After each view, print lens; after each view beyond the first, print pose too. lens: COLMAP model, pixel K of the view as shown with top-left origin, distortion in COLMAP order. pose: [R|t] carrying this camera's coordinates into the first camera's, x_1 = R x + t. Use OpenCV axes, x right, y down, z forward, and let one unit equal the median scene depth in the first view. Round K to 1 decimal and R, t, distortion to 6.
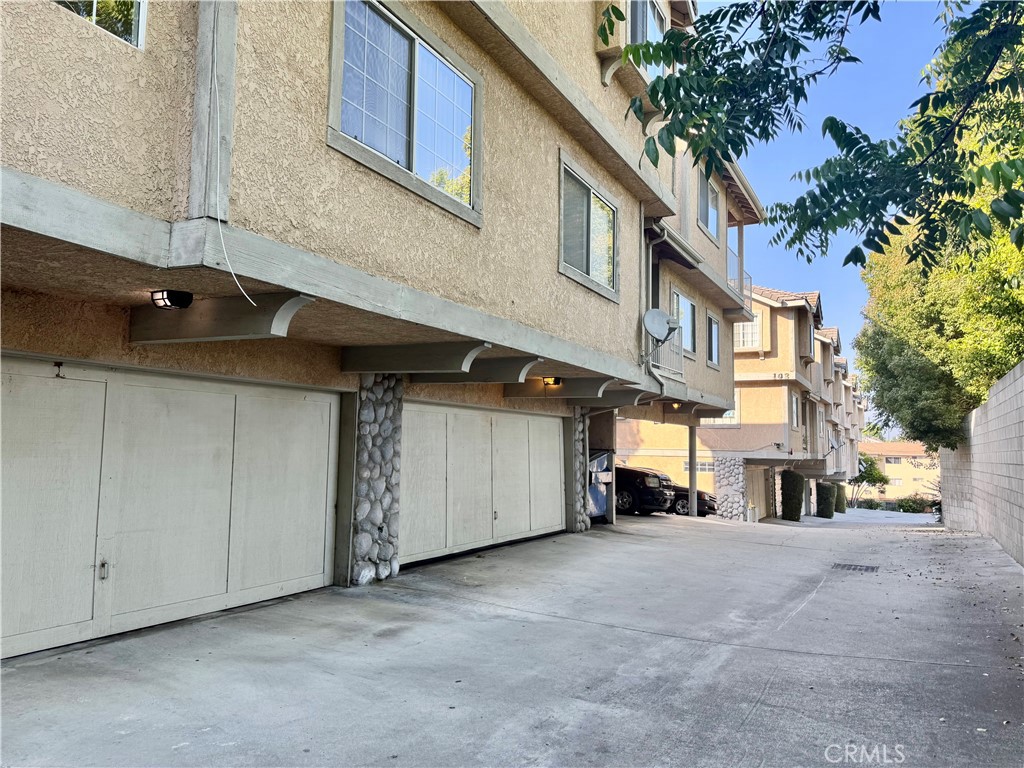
lens RADIAL K [[723.9, 0, 507.6], [0, 723.9, 392.3], [0, 0, 1]] dist [0.063355, -0.076256]
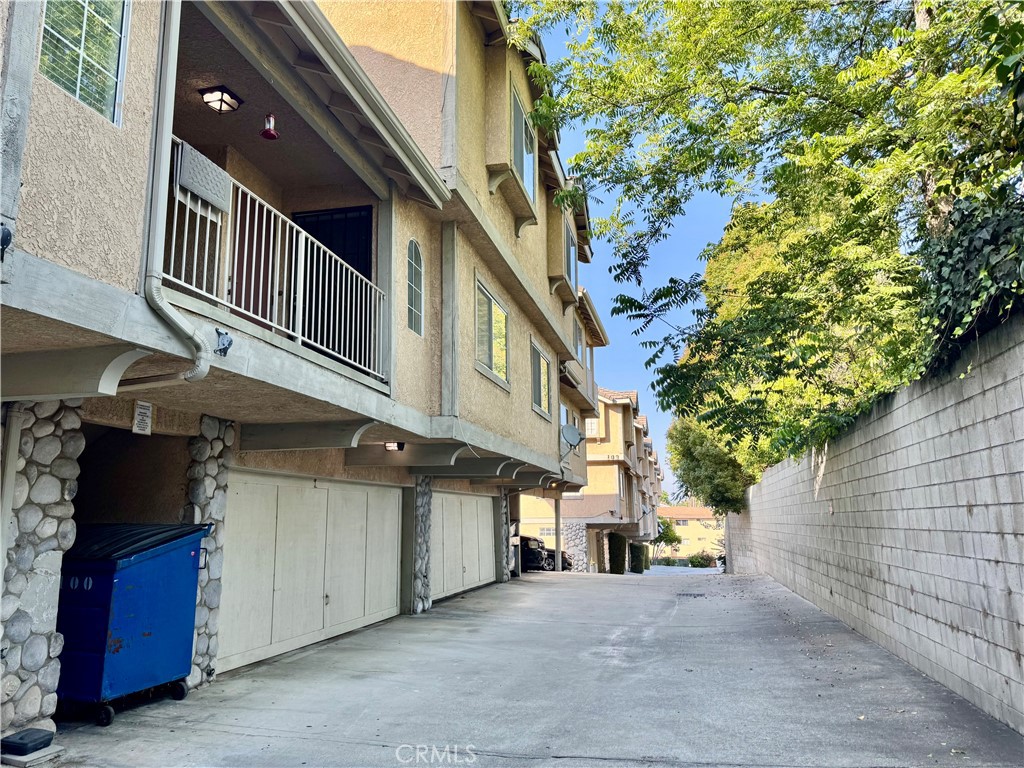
lens RADIAL K [[723.9, 0, 504.9], [0, 723.9, 383.0], [0, 0, 1]] dist [0.063355, -0.076256]
pose [[0.966812, 0.022350, 0.254509, -0.181028], [0.004986, 0.994326, -0.106260, -0.023921], [-0.255439, 0.104002, 0.961215, -0.247901]]
